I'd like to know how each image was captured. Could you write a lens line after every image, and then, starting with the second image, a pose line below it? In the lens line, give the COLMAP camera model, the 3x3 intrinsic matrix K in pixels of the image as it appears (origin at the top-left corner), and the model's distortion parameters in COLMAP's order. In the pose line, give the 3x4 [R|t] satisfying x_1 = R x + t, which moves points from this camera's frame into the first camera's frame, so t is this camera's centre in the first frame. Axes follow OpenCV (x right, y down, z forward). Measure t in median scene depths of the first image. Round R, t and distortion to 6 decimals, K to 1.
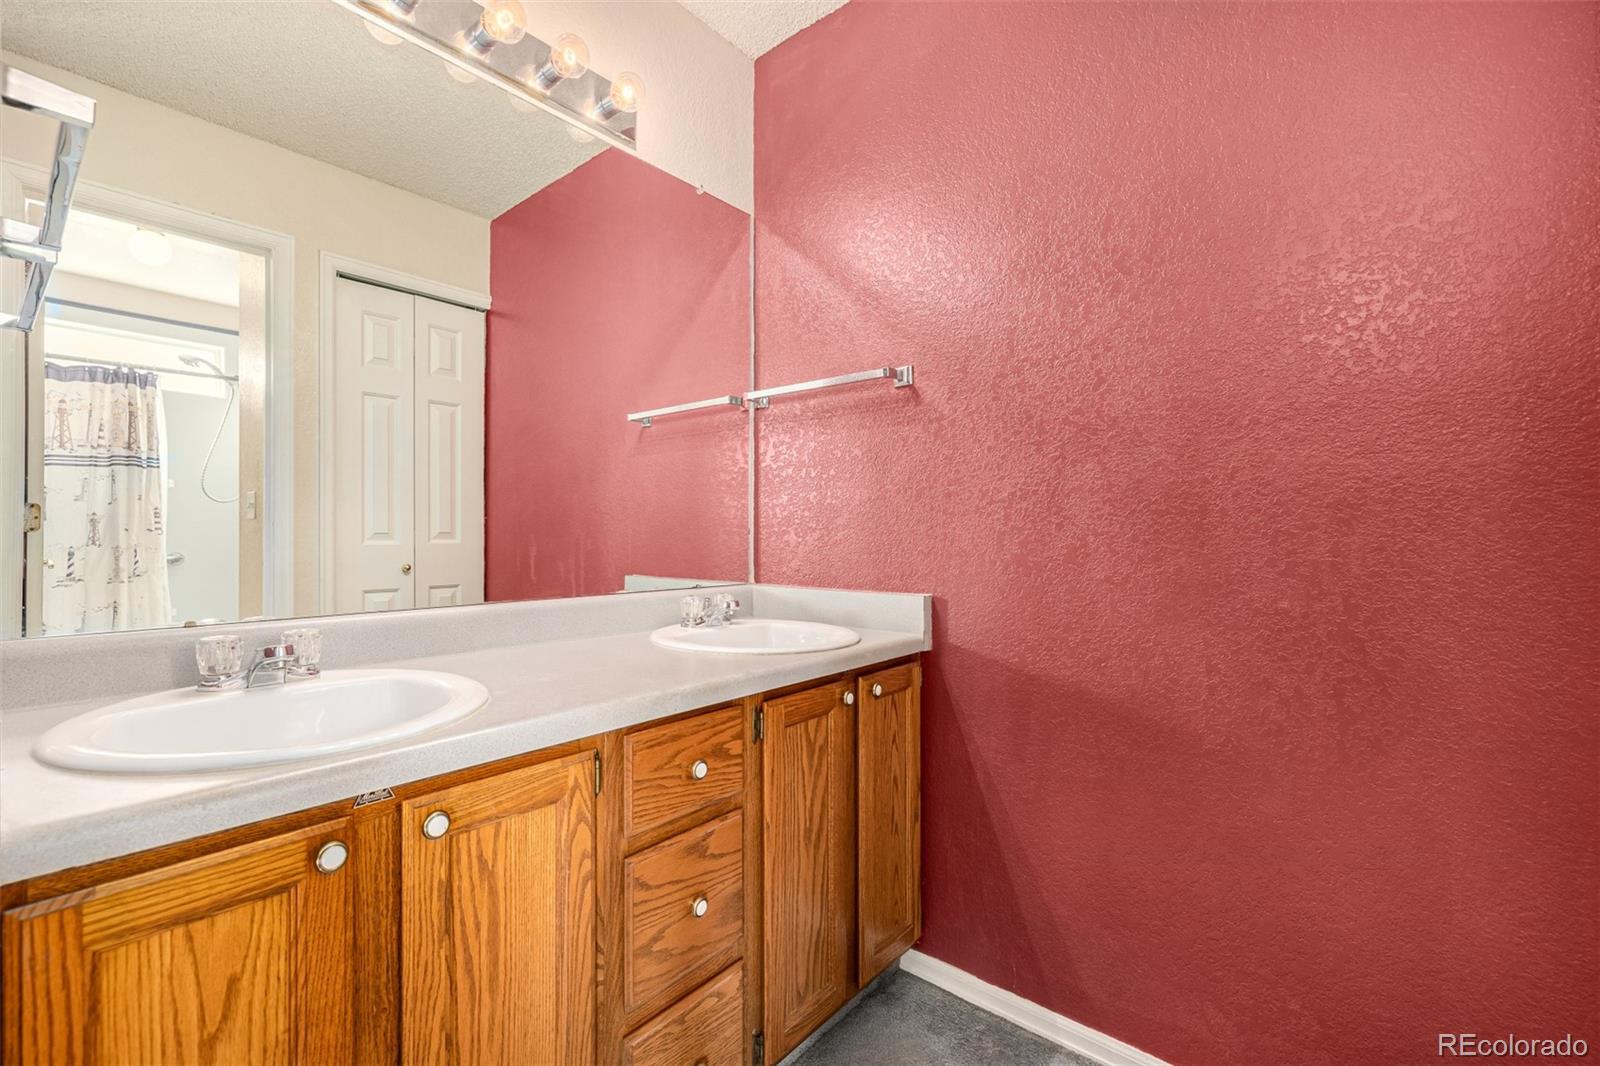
lens RADIAL K [[673.1, 0, 790.5], [0, 673.1, 533.1], [0, 0, 1]] dist [0.003972, 0.000885]
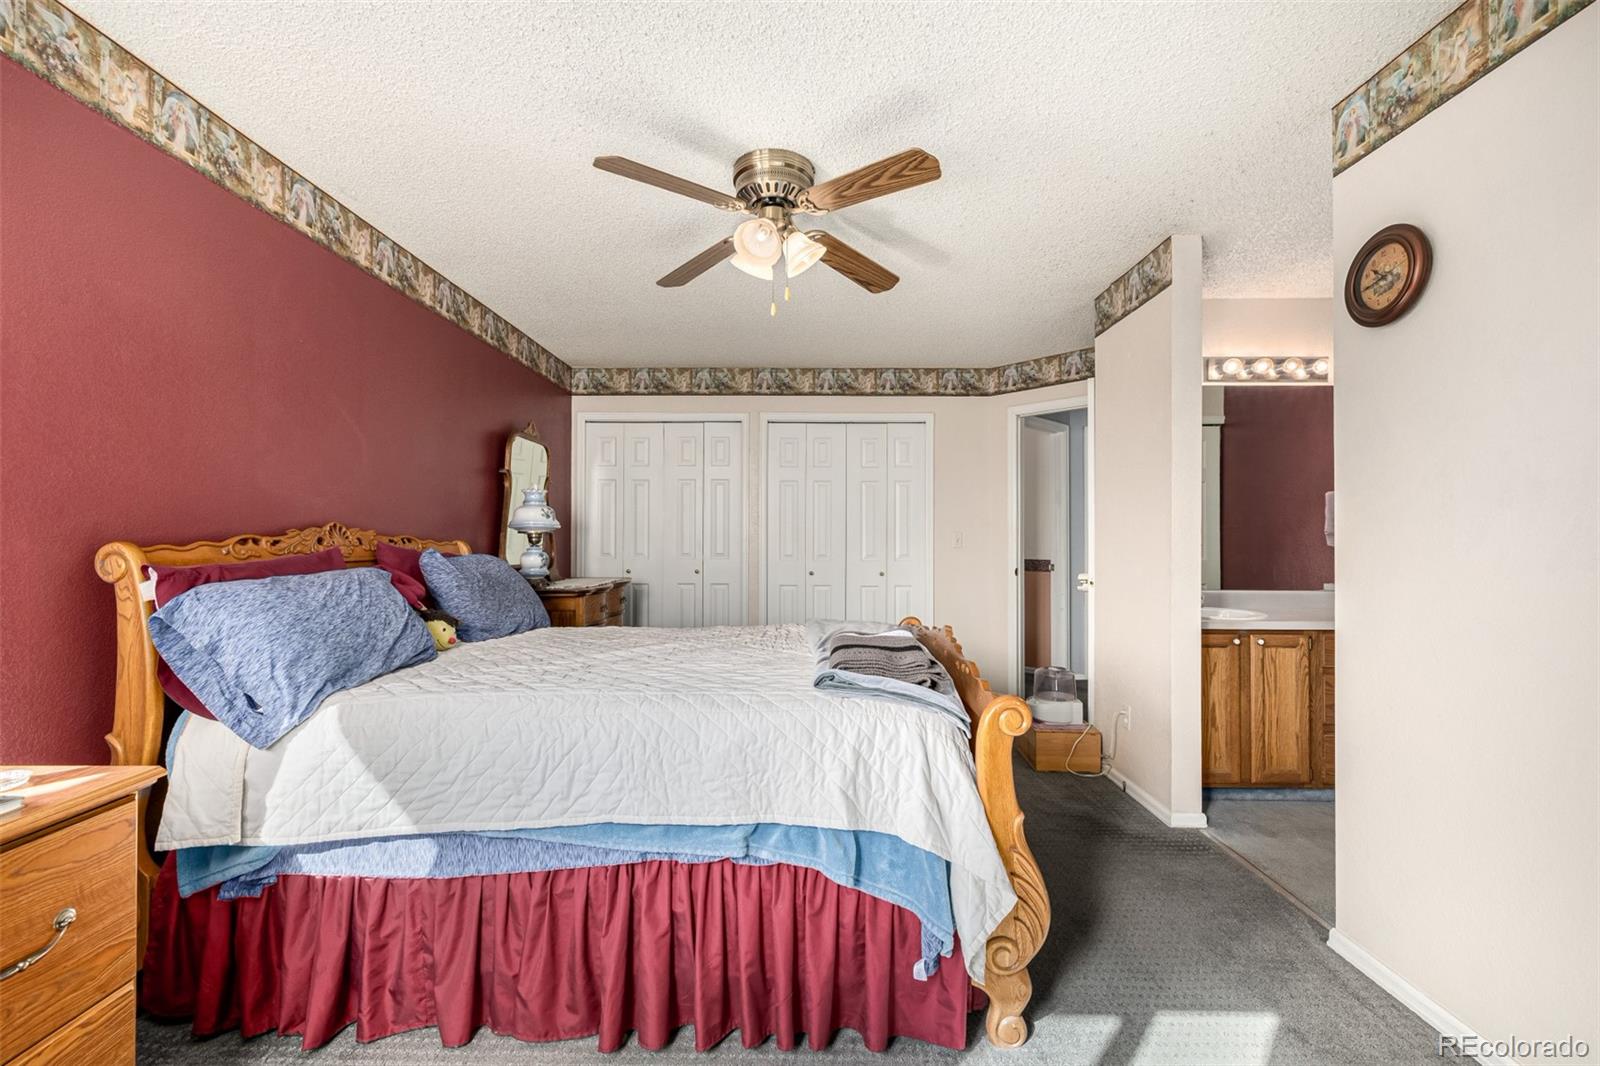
lens RADIAL K [[673.1, 0, 800.6], [0, 673.1, 533.5], [0, 0, 1]] dist [0.003972, 0.000885]
pose [[0.619339, -0.008810, -0.785074, 0.791459], [-0.002032, 0.999916, -0.012824, -0.113858], [0.785121, 0.009537, 0.619269, -3.118219]]
